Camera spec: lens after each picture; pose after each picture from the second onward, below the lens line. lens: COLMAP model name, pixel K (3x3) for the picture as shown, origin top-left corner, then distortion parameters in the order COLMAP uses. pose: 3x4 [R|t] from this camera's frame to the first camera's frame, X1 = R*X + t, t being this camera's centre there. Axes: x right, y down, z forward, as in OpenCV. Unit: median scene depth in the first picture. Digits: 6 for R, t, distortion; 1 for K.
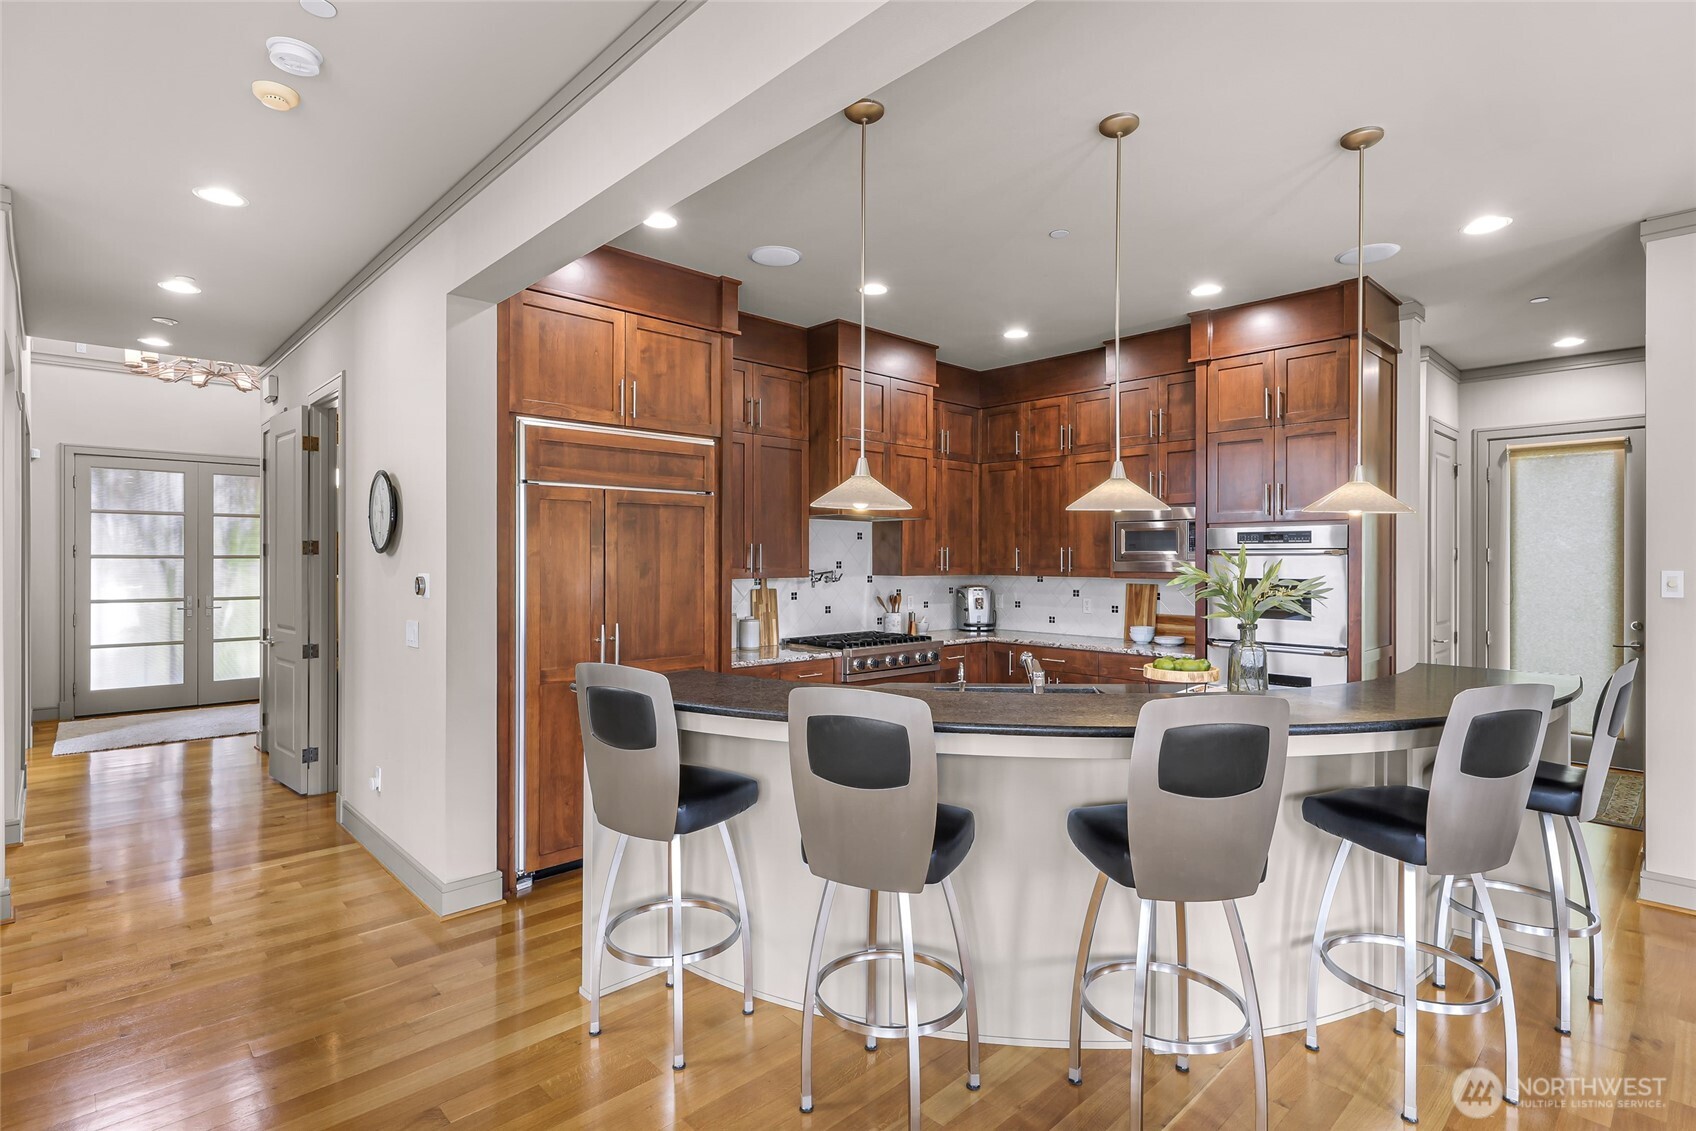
lens RADIAL K [[835.7, 0, 841.0], [0, 835.7, 556.4], [0, 0, 1]] dist [0.006396, -0.000911]
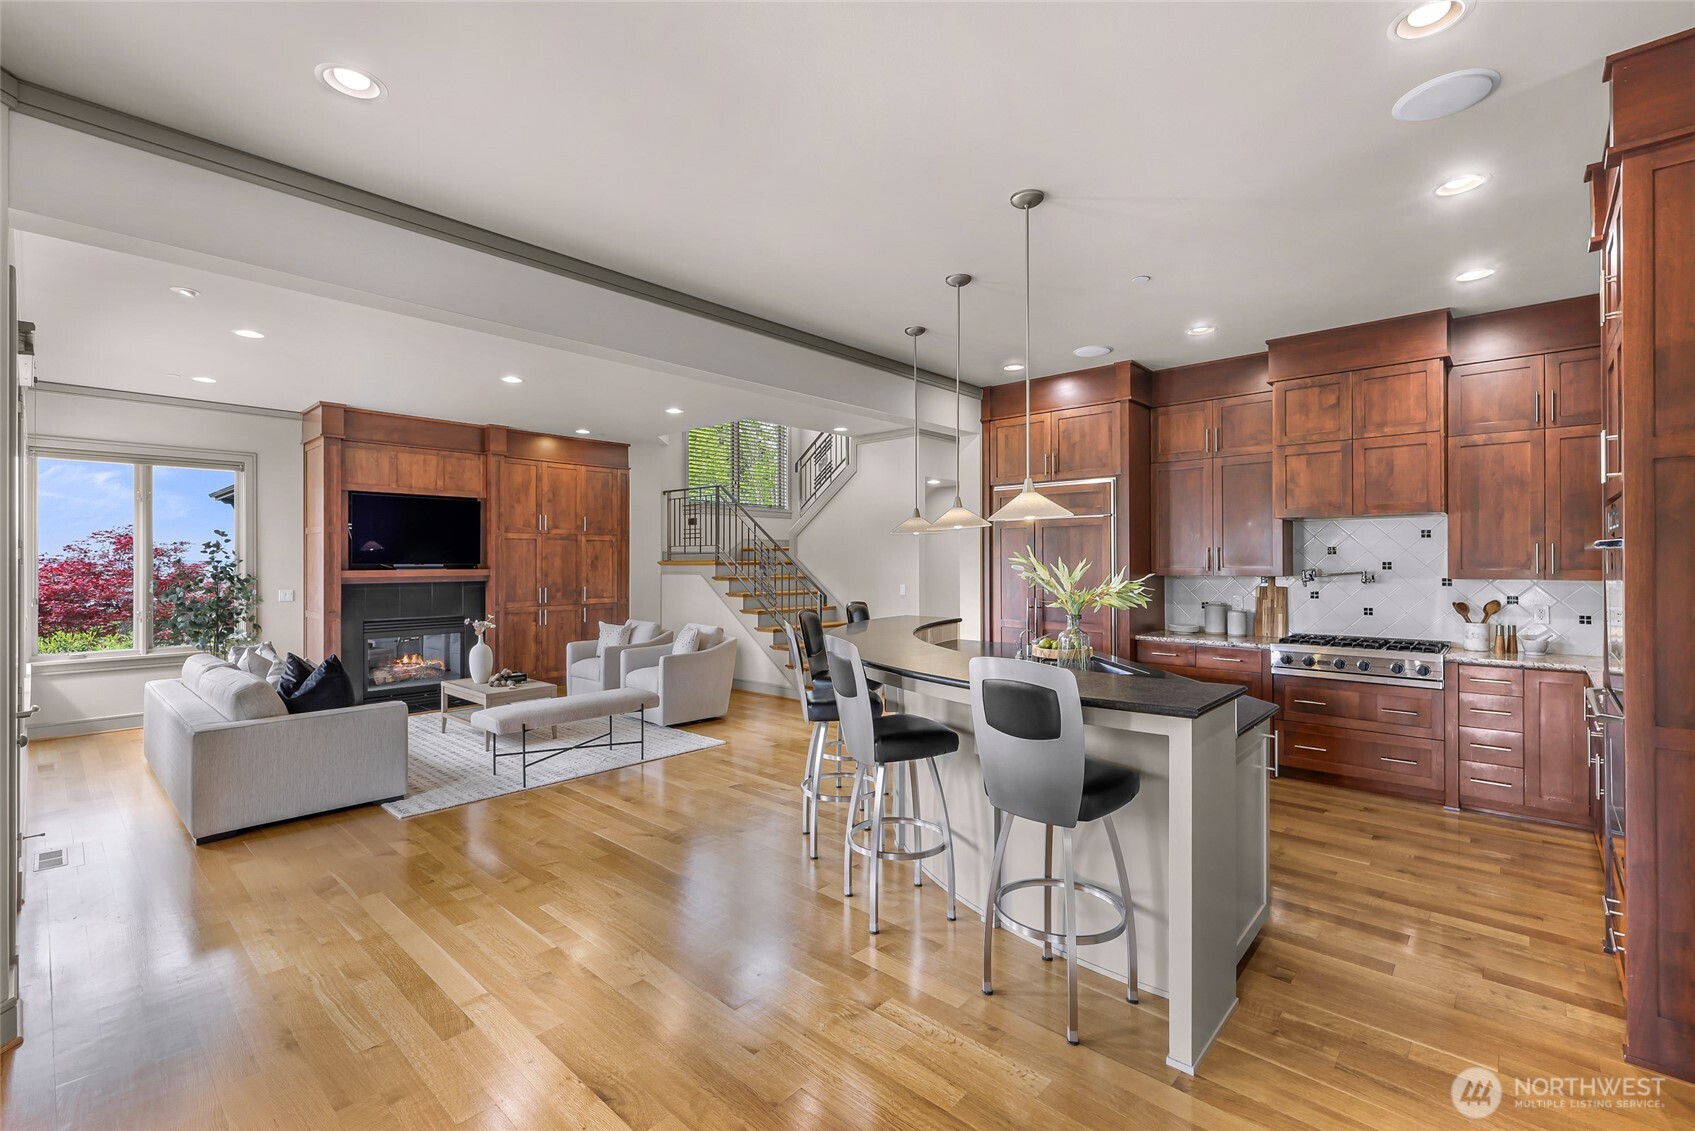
lens RADIAL K [[740.1, 0, 845.4], [0, 740.1, 558.5], [0, 0, 1]] dist [0.009006, 0.000057]
pose [[0.075304, -0.005874, -0.997143, 0.904728], [0.004850, 0.999973, -0.005525, 0.004114], [0.997149, -0.004420, 0.075330, 0.366504]]
